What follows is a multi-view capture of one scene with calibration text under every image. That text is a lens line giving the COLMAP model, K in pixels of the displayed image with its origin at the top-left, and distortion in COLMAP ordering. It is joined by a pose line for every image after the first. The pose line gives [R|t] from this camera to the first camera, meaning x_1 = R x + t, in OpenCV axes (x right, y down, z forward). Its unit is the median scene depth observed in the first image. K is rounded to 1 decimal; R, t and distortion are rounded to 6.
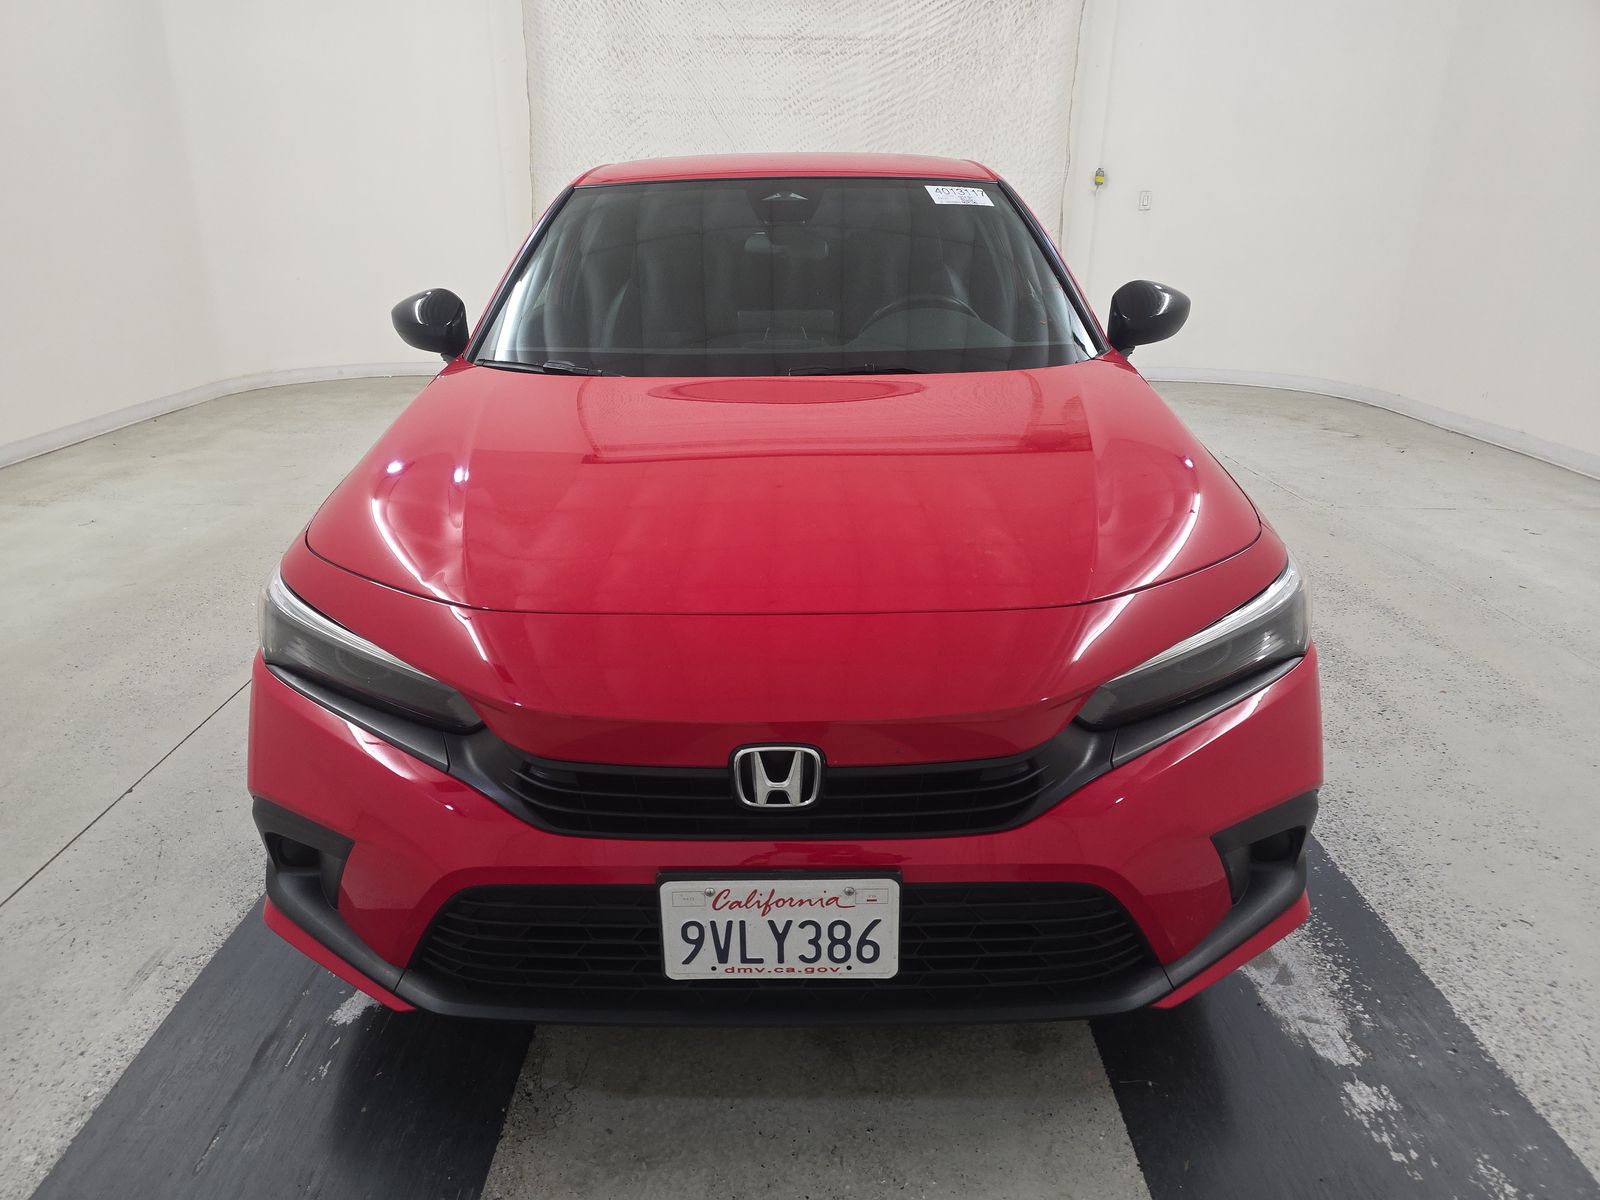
lens RADIAL K [[1069.1, 0, 790.9], [0, 1069.1, 627.2], [0, 0, 1]] dist [0.009402, -0.011504]
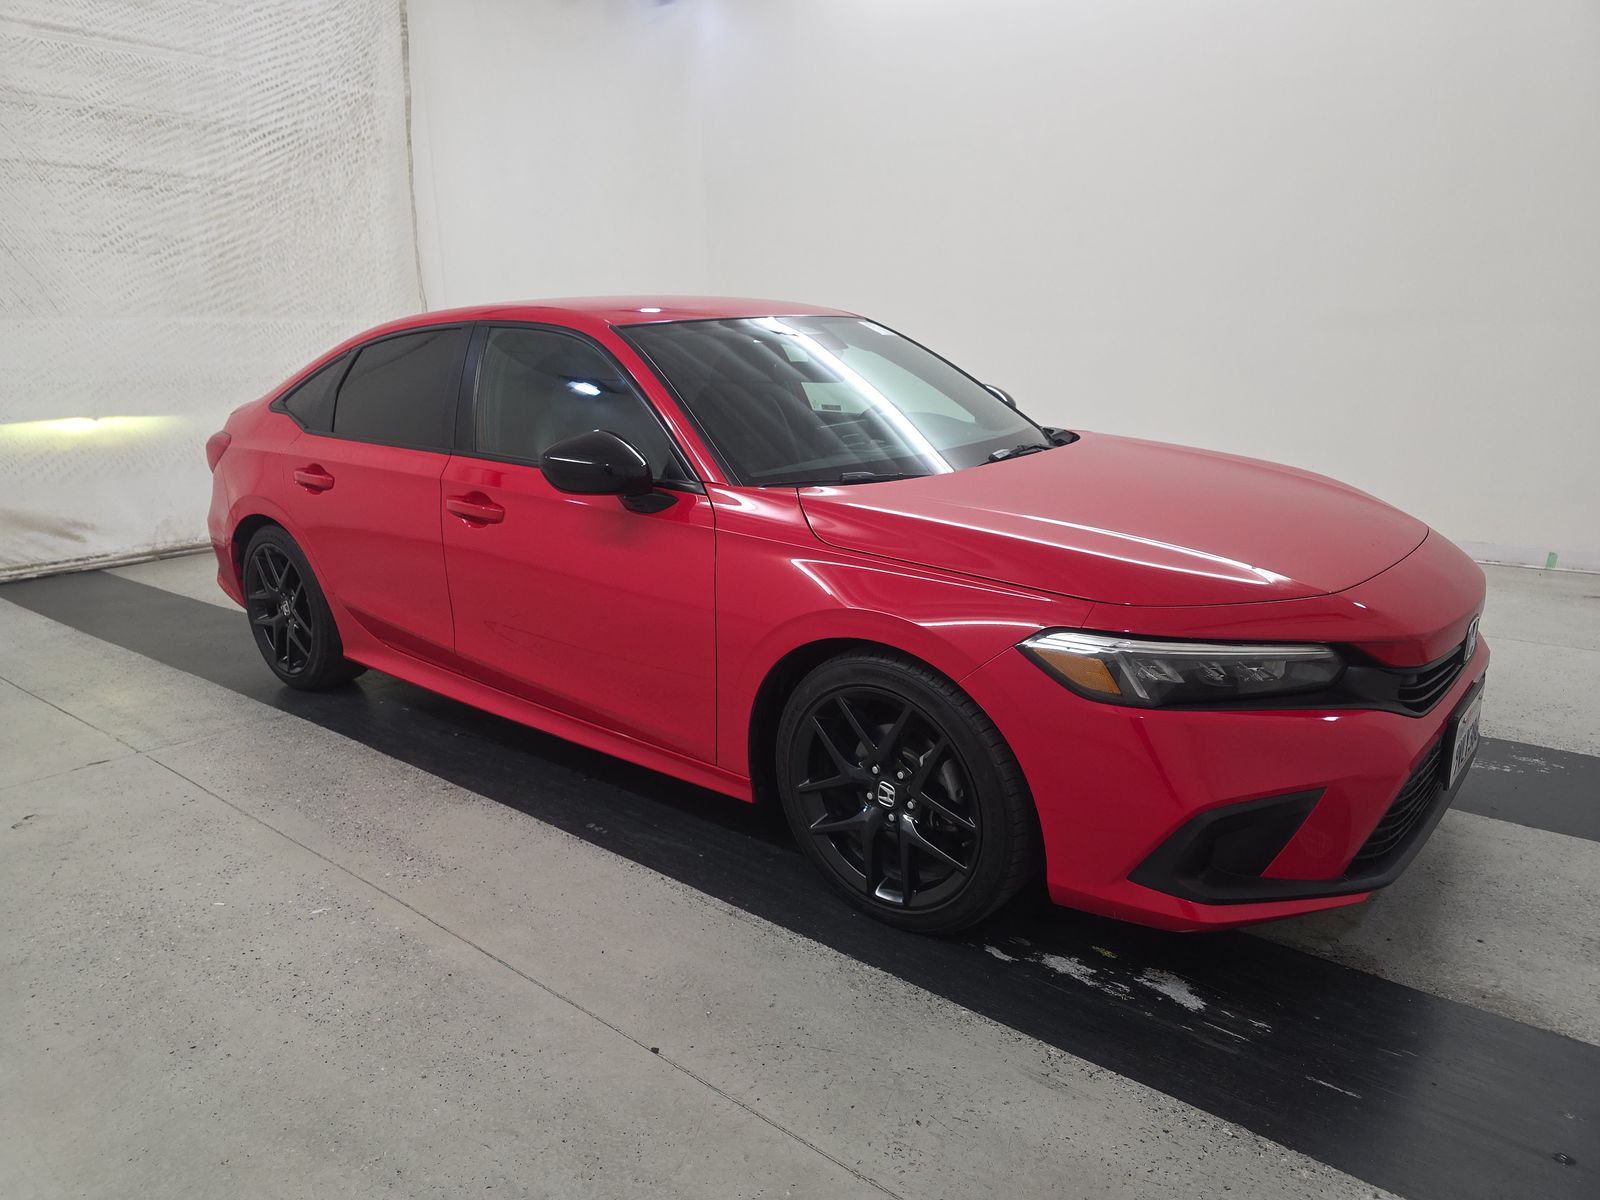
lens RADIAL K [[1069.1, 0, 806.0], [0, 1069.1, 608.6], [0, 0, 1]] dist [0.009402, -0.011504]
pose [[0.643518, -0.202739, 0.738093, -0.342961], [0.301588, 0.953438, -0.001055, -0.040138], [-0.703512, 0.223279, 0.674698, 0.098378]]
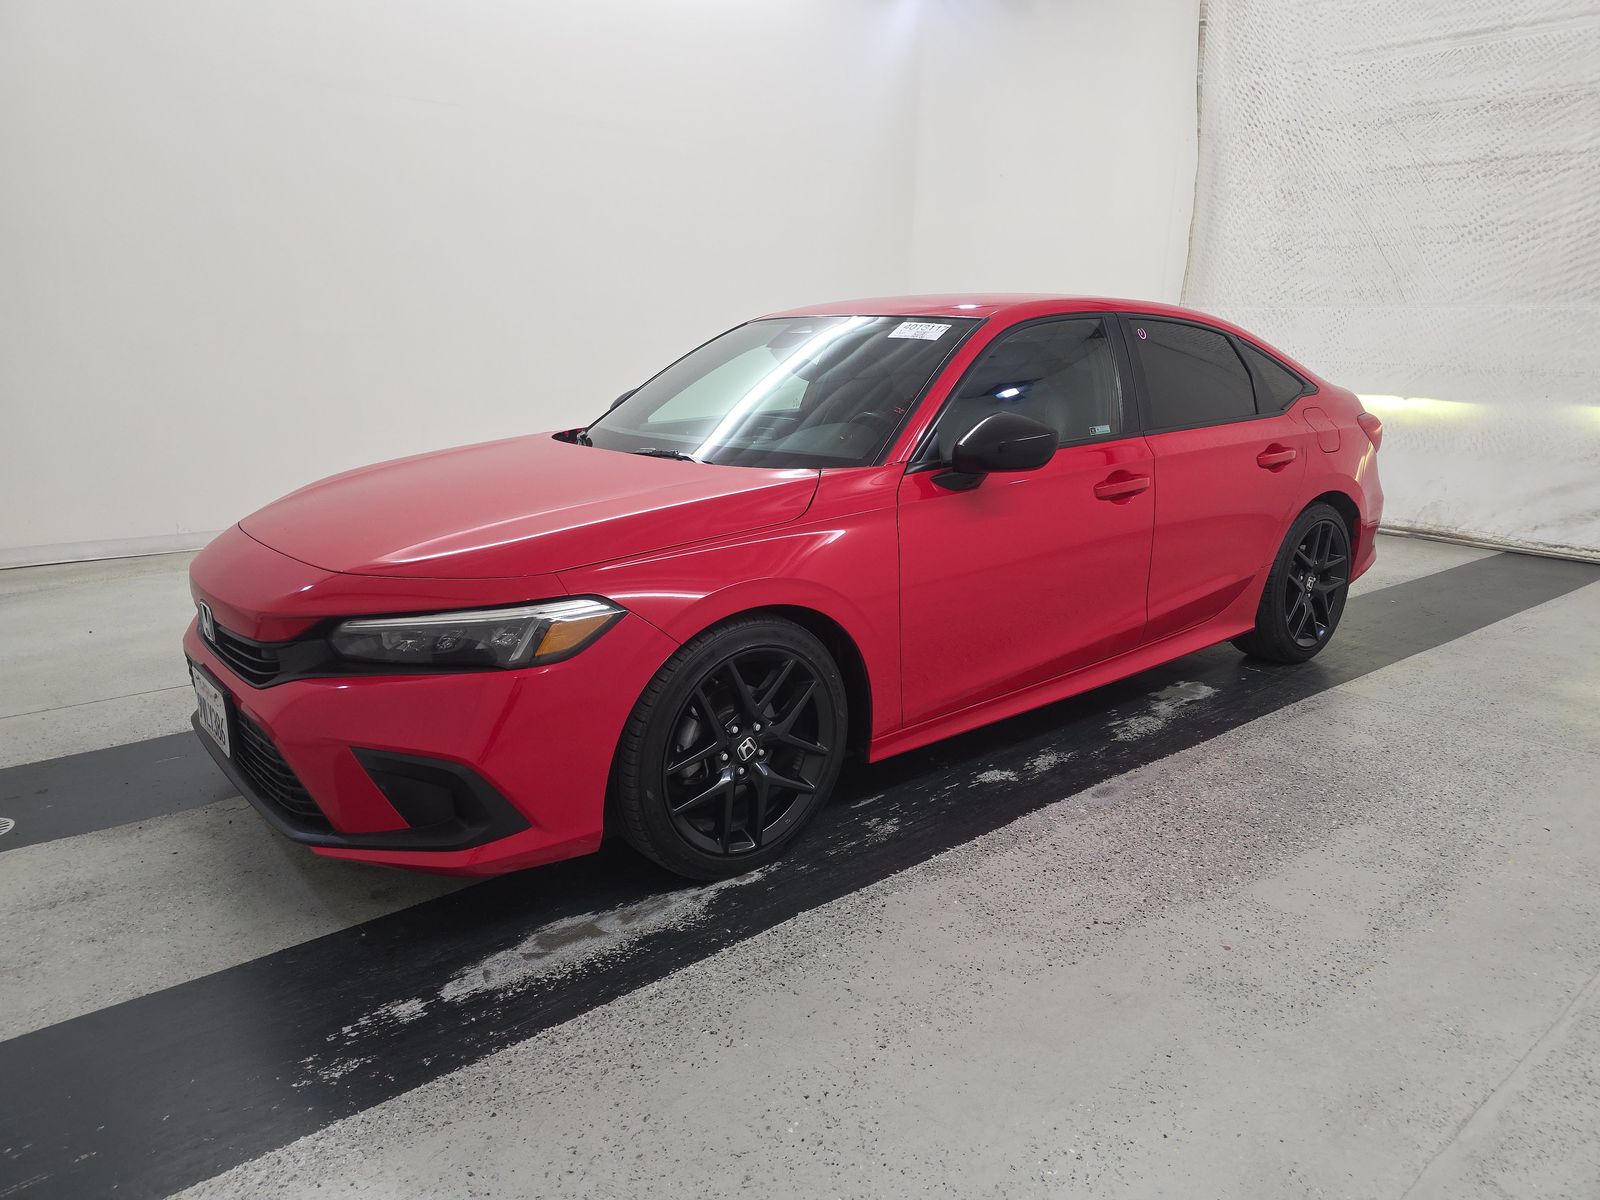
lens RADIAL K [[1069.1, 0, 797.2], [0, 1069.1, 597.2], [0, 0, 1]] dist [0.009402, -0.011504]
pose [[0.650239, 0.187725, -0.736172, 0.354366], [-0.286027, 0.958186, -0.008300, -0.031999], [0.703831, 0.215961, 0.676744, 0.075533]]
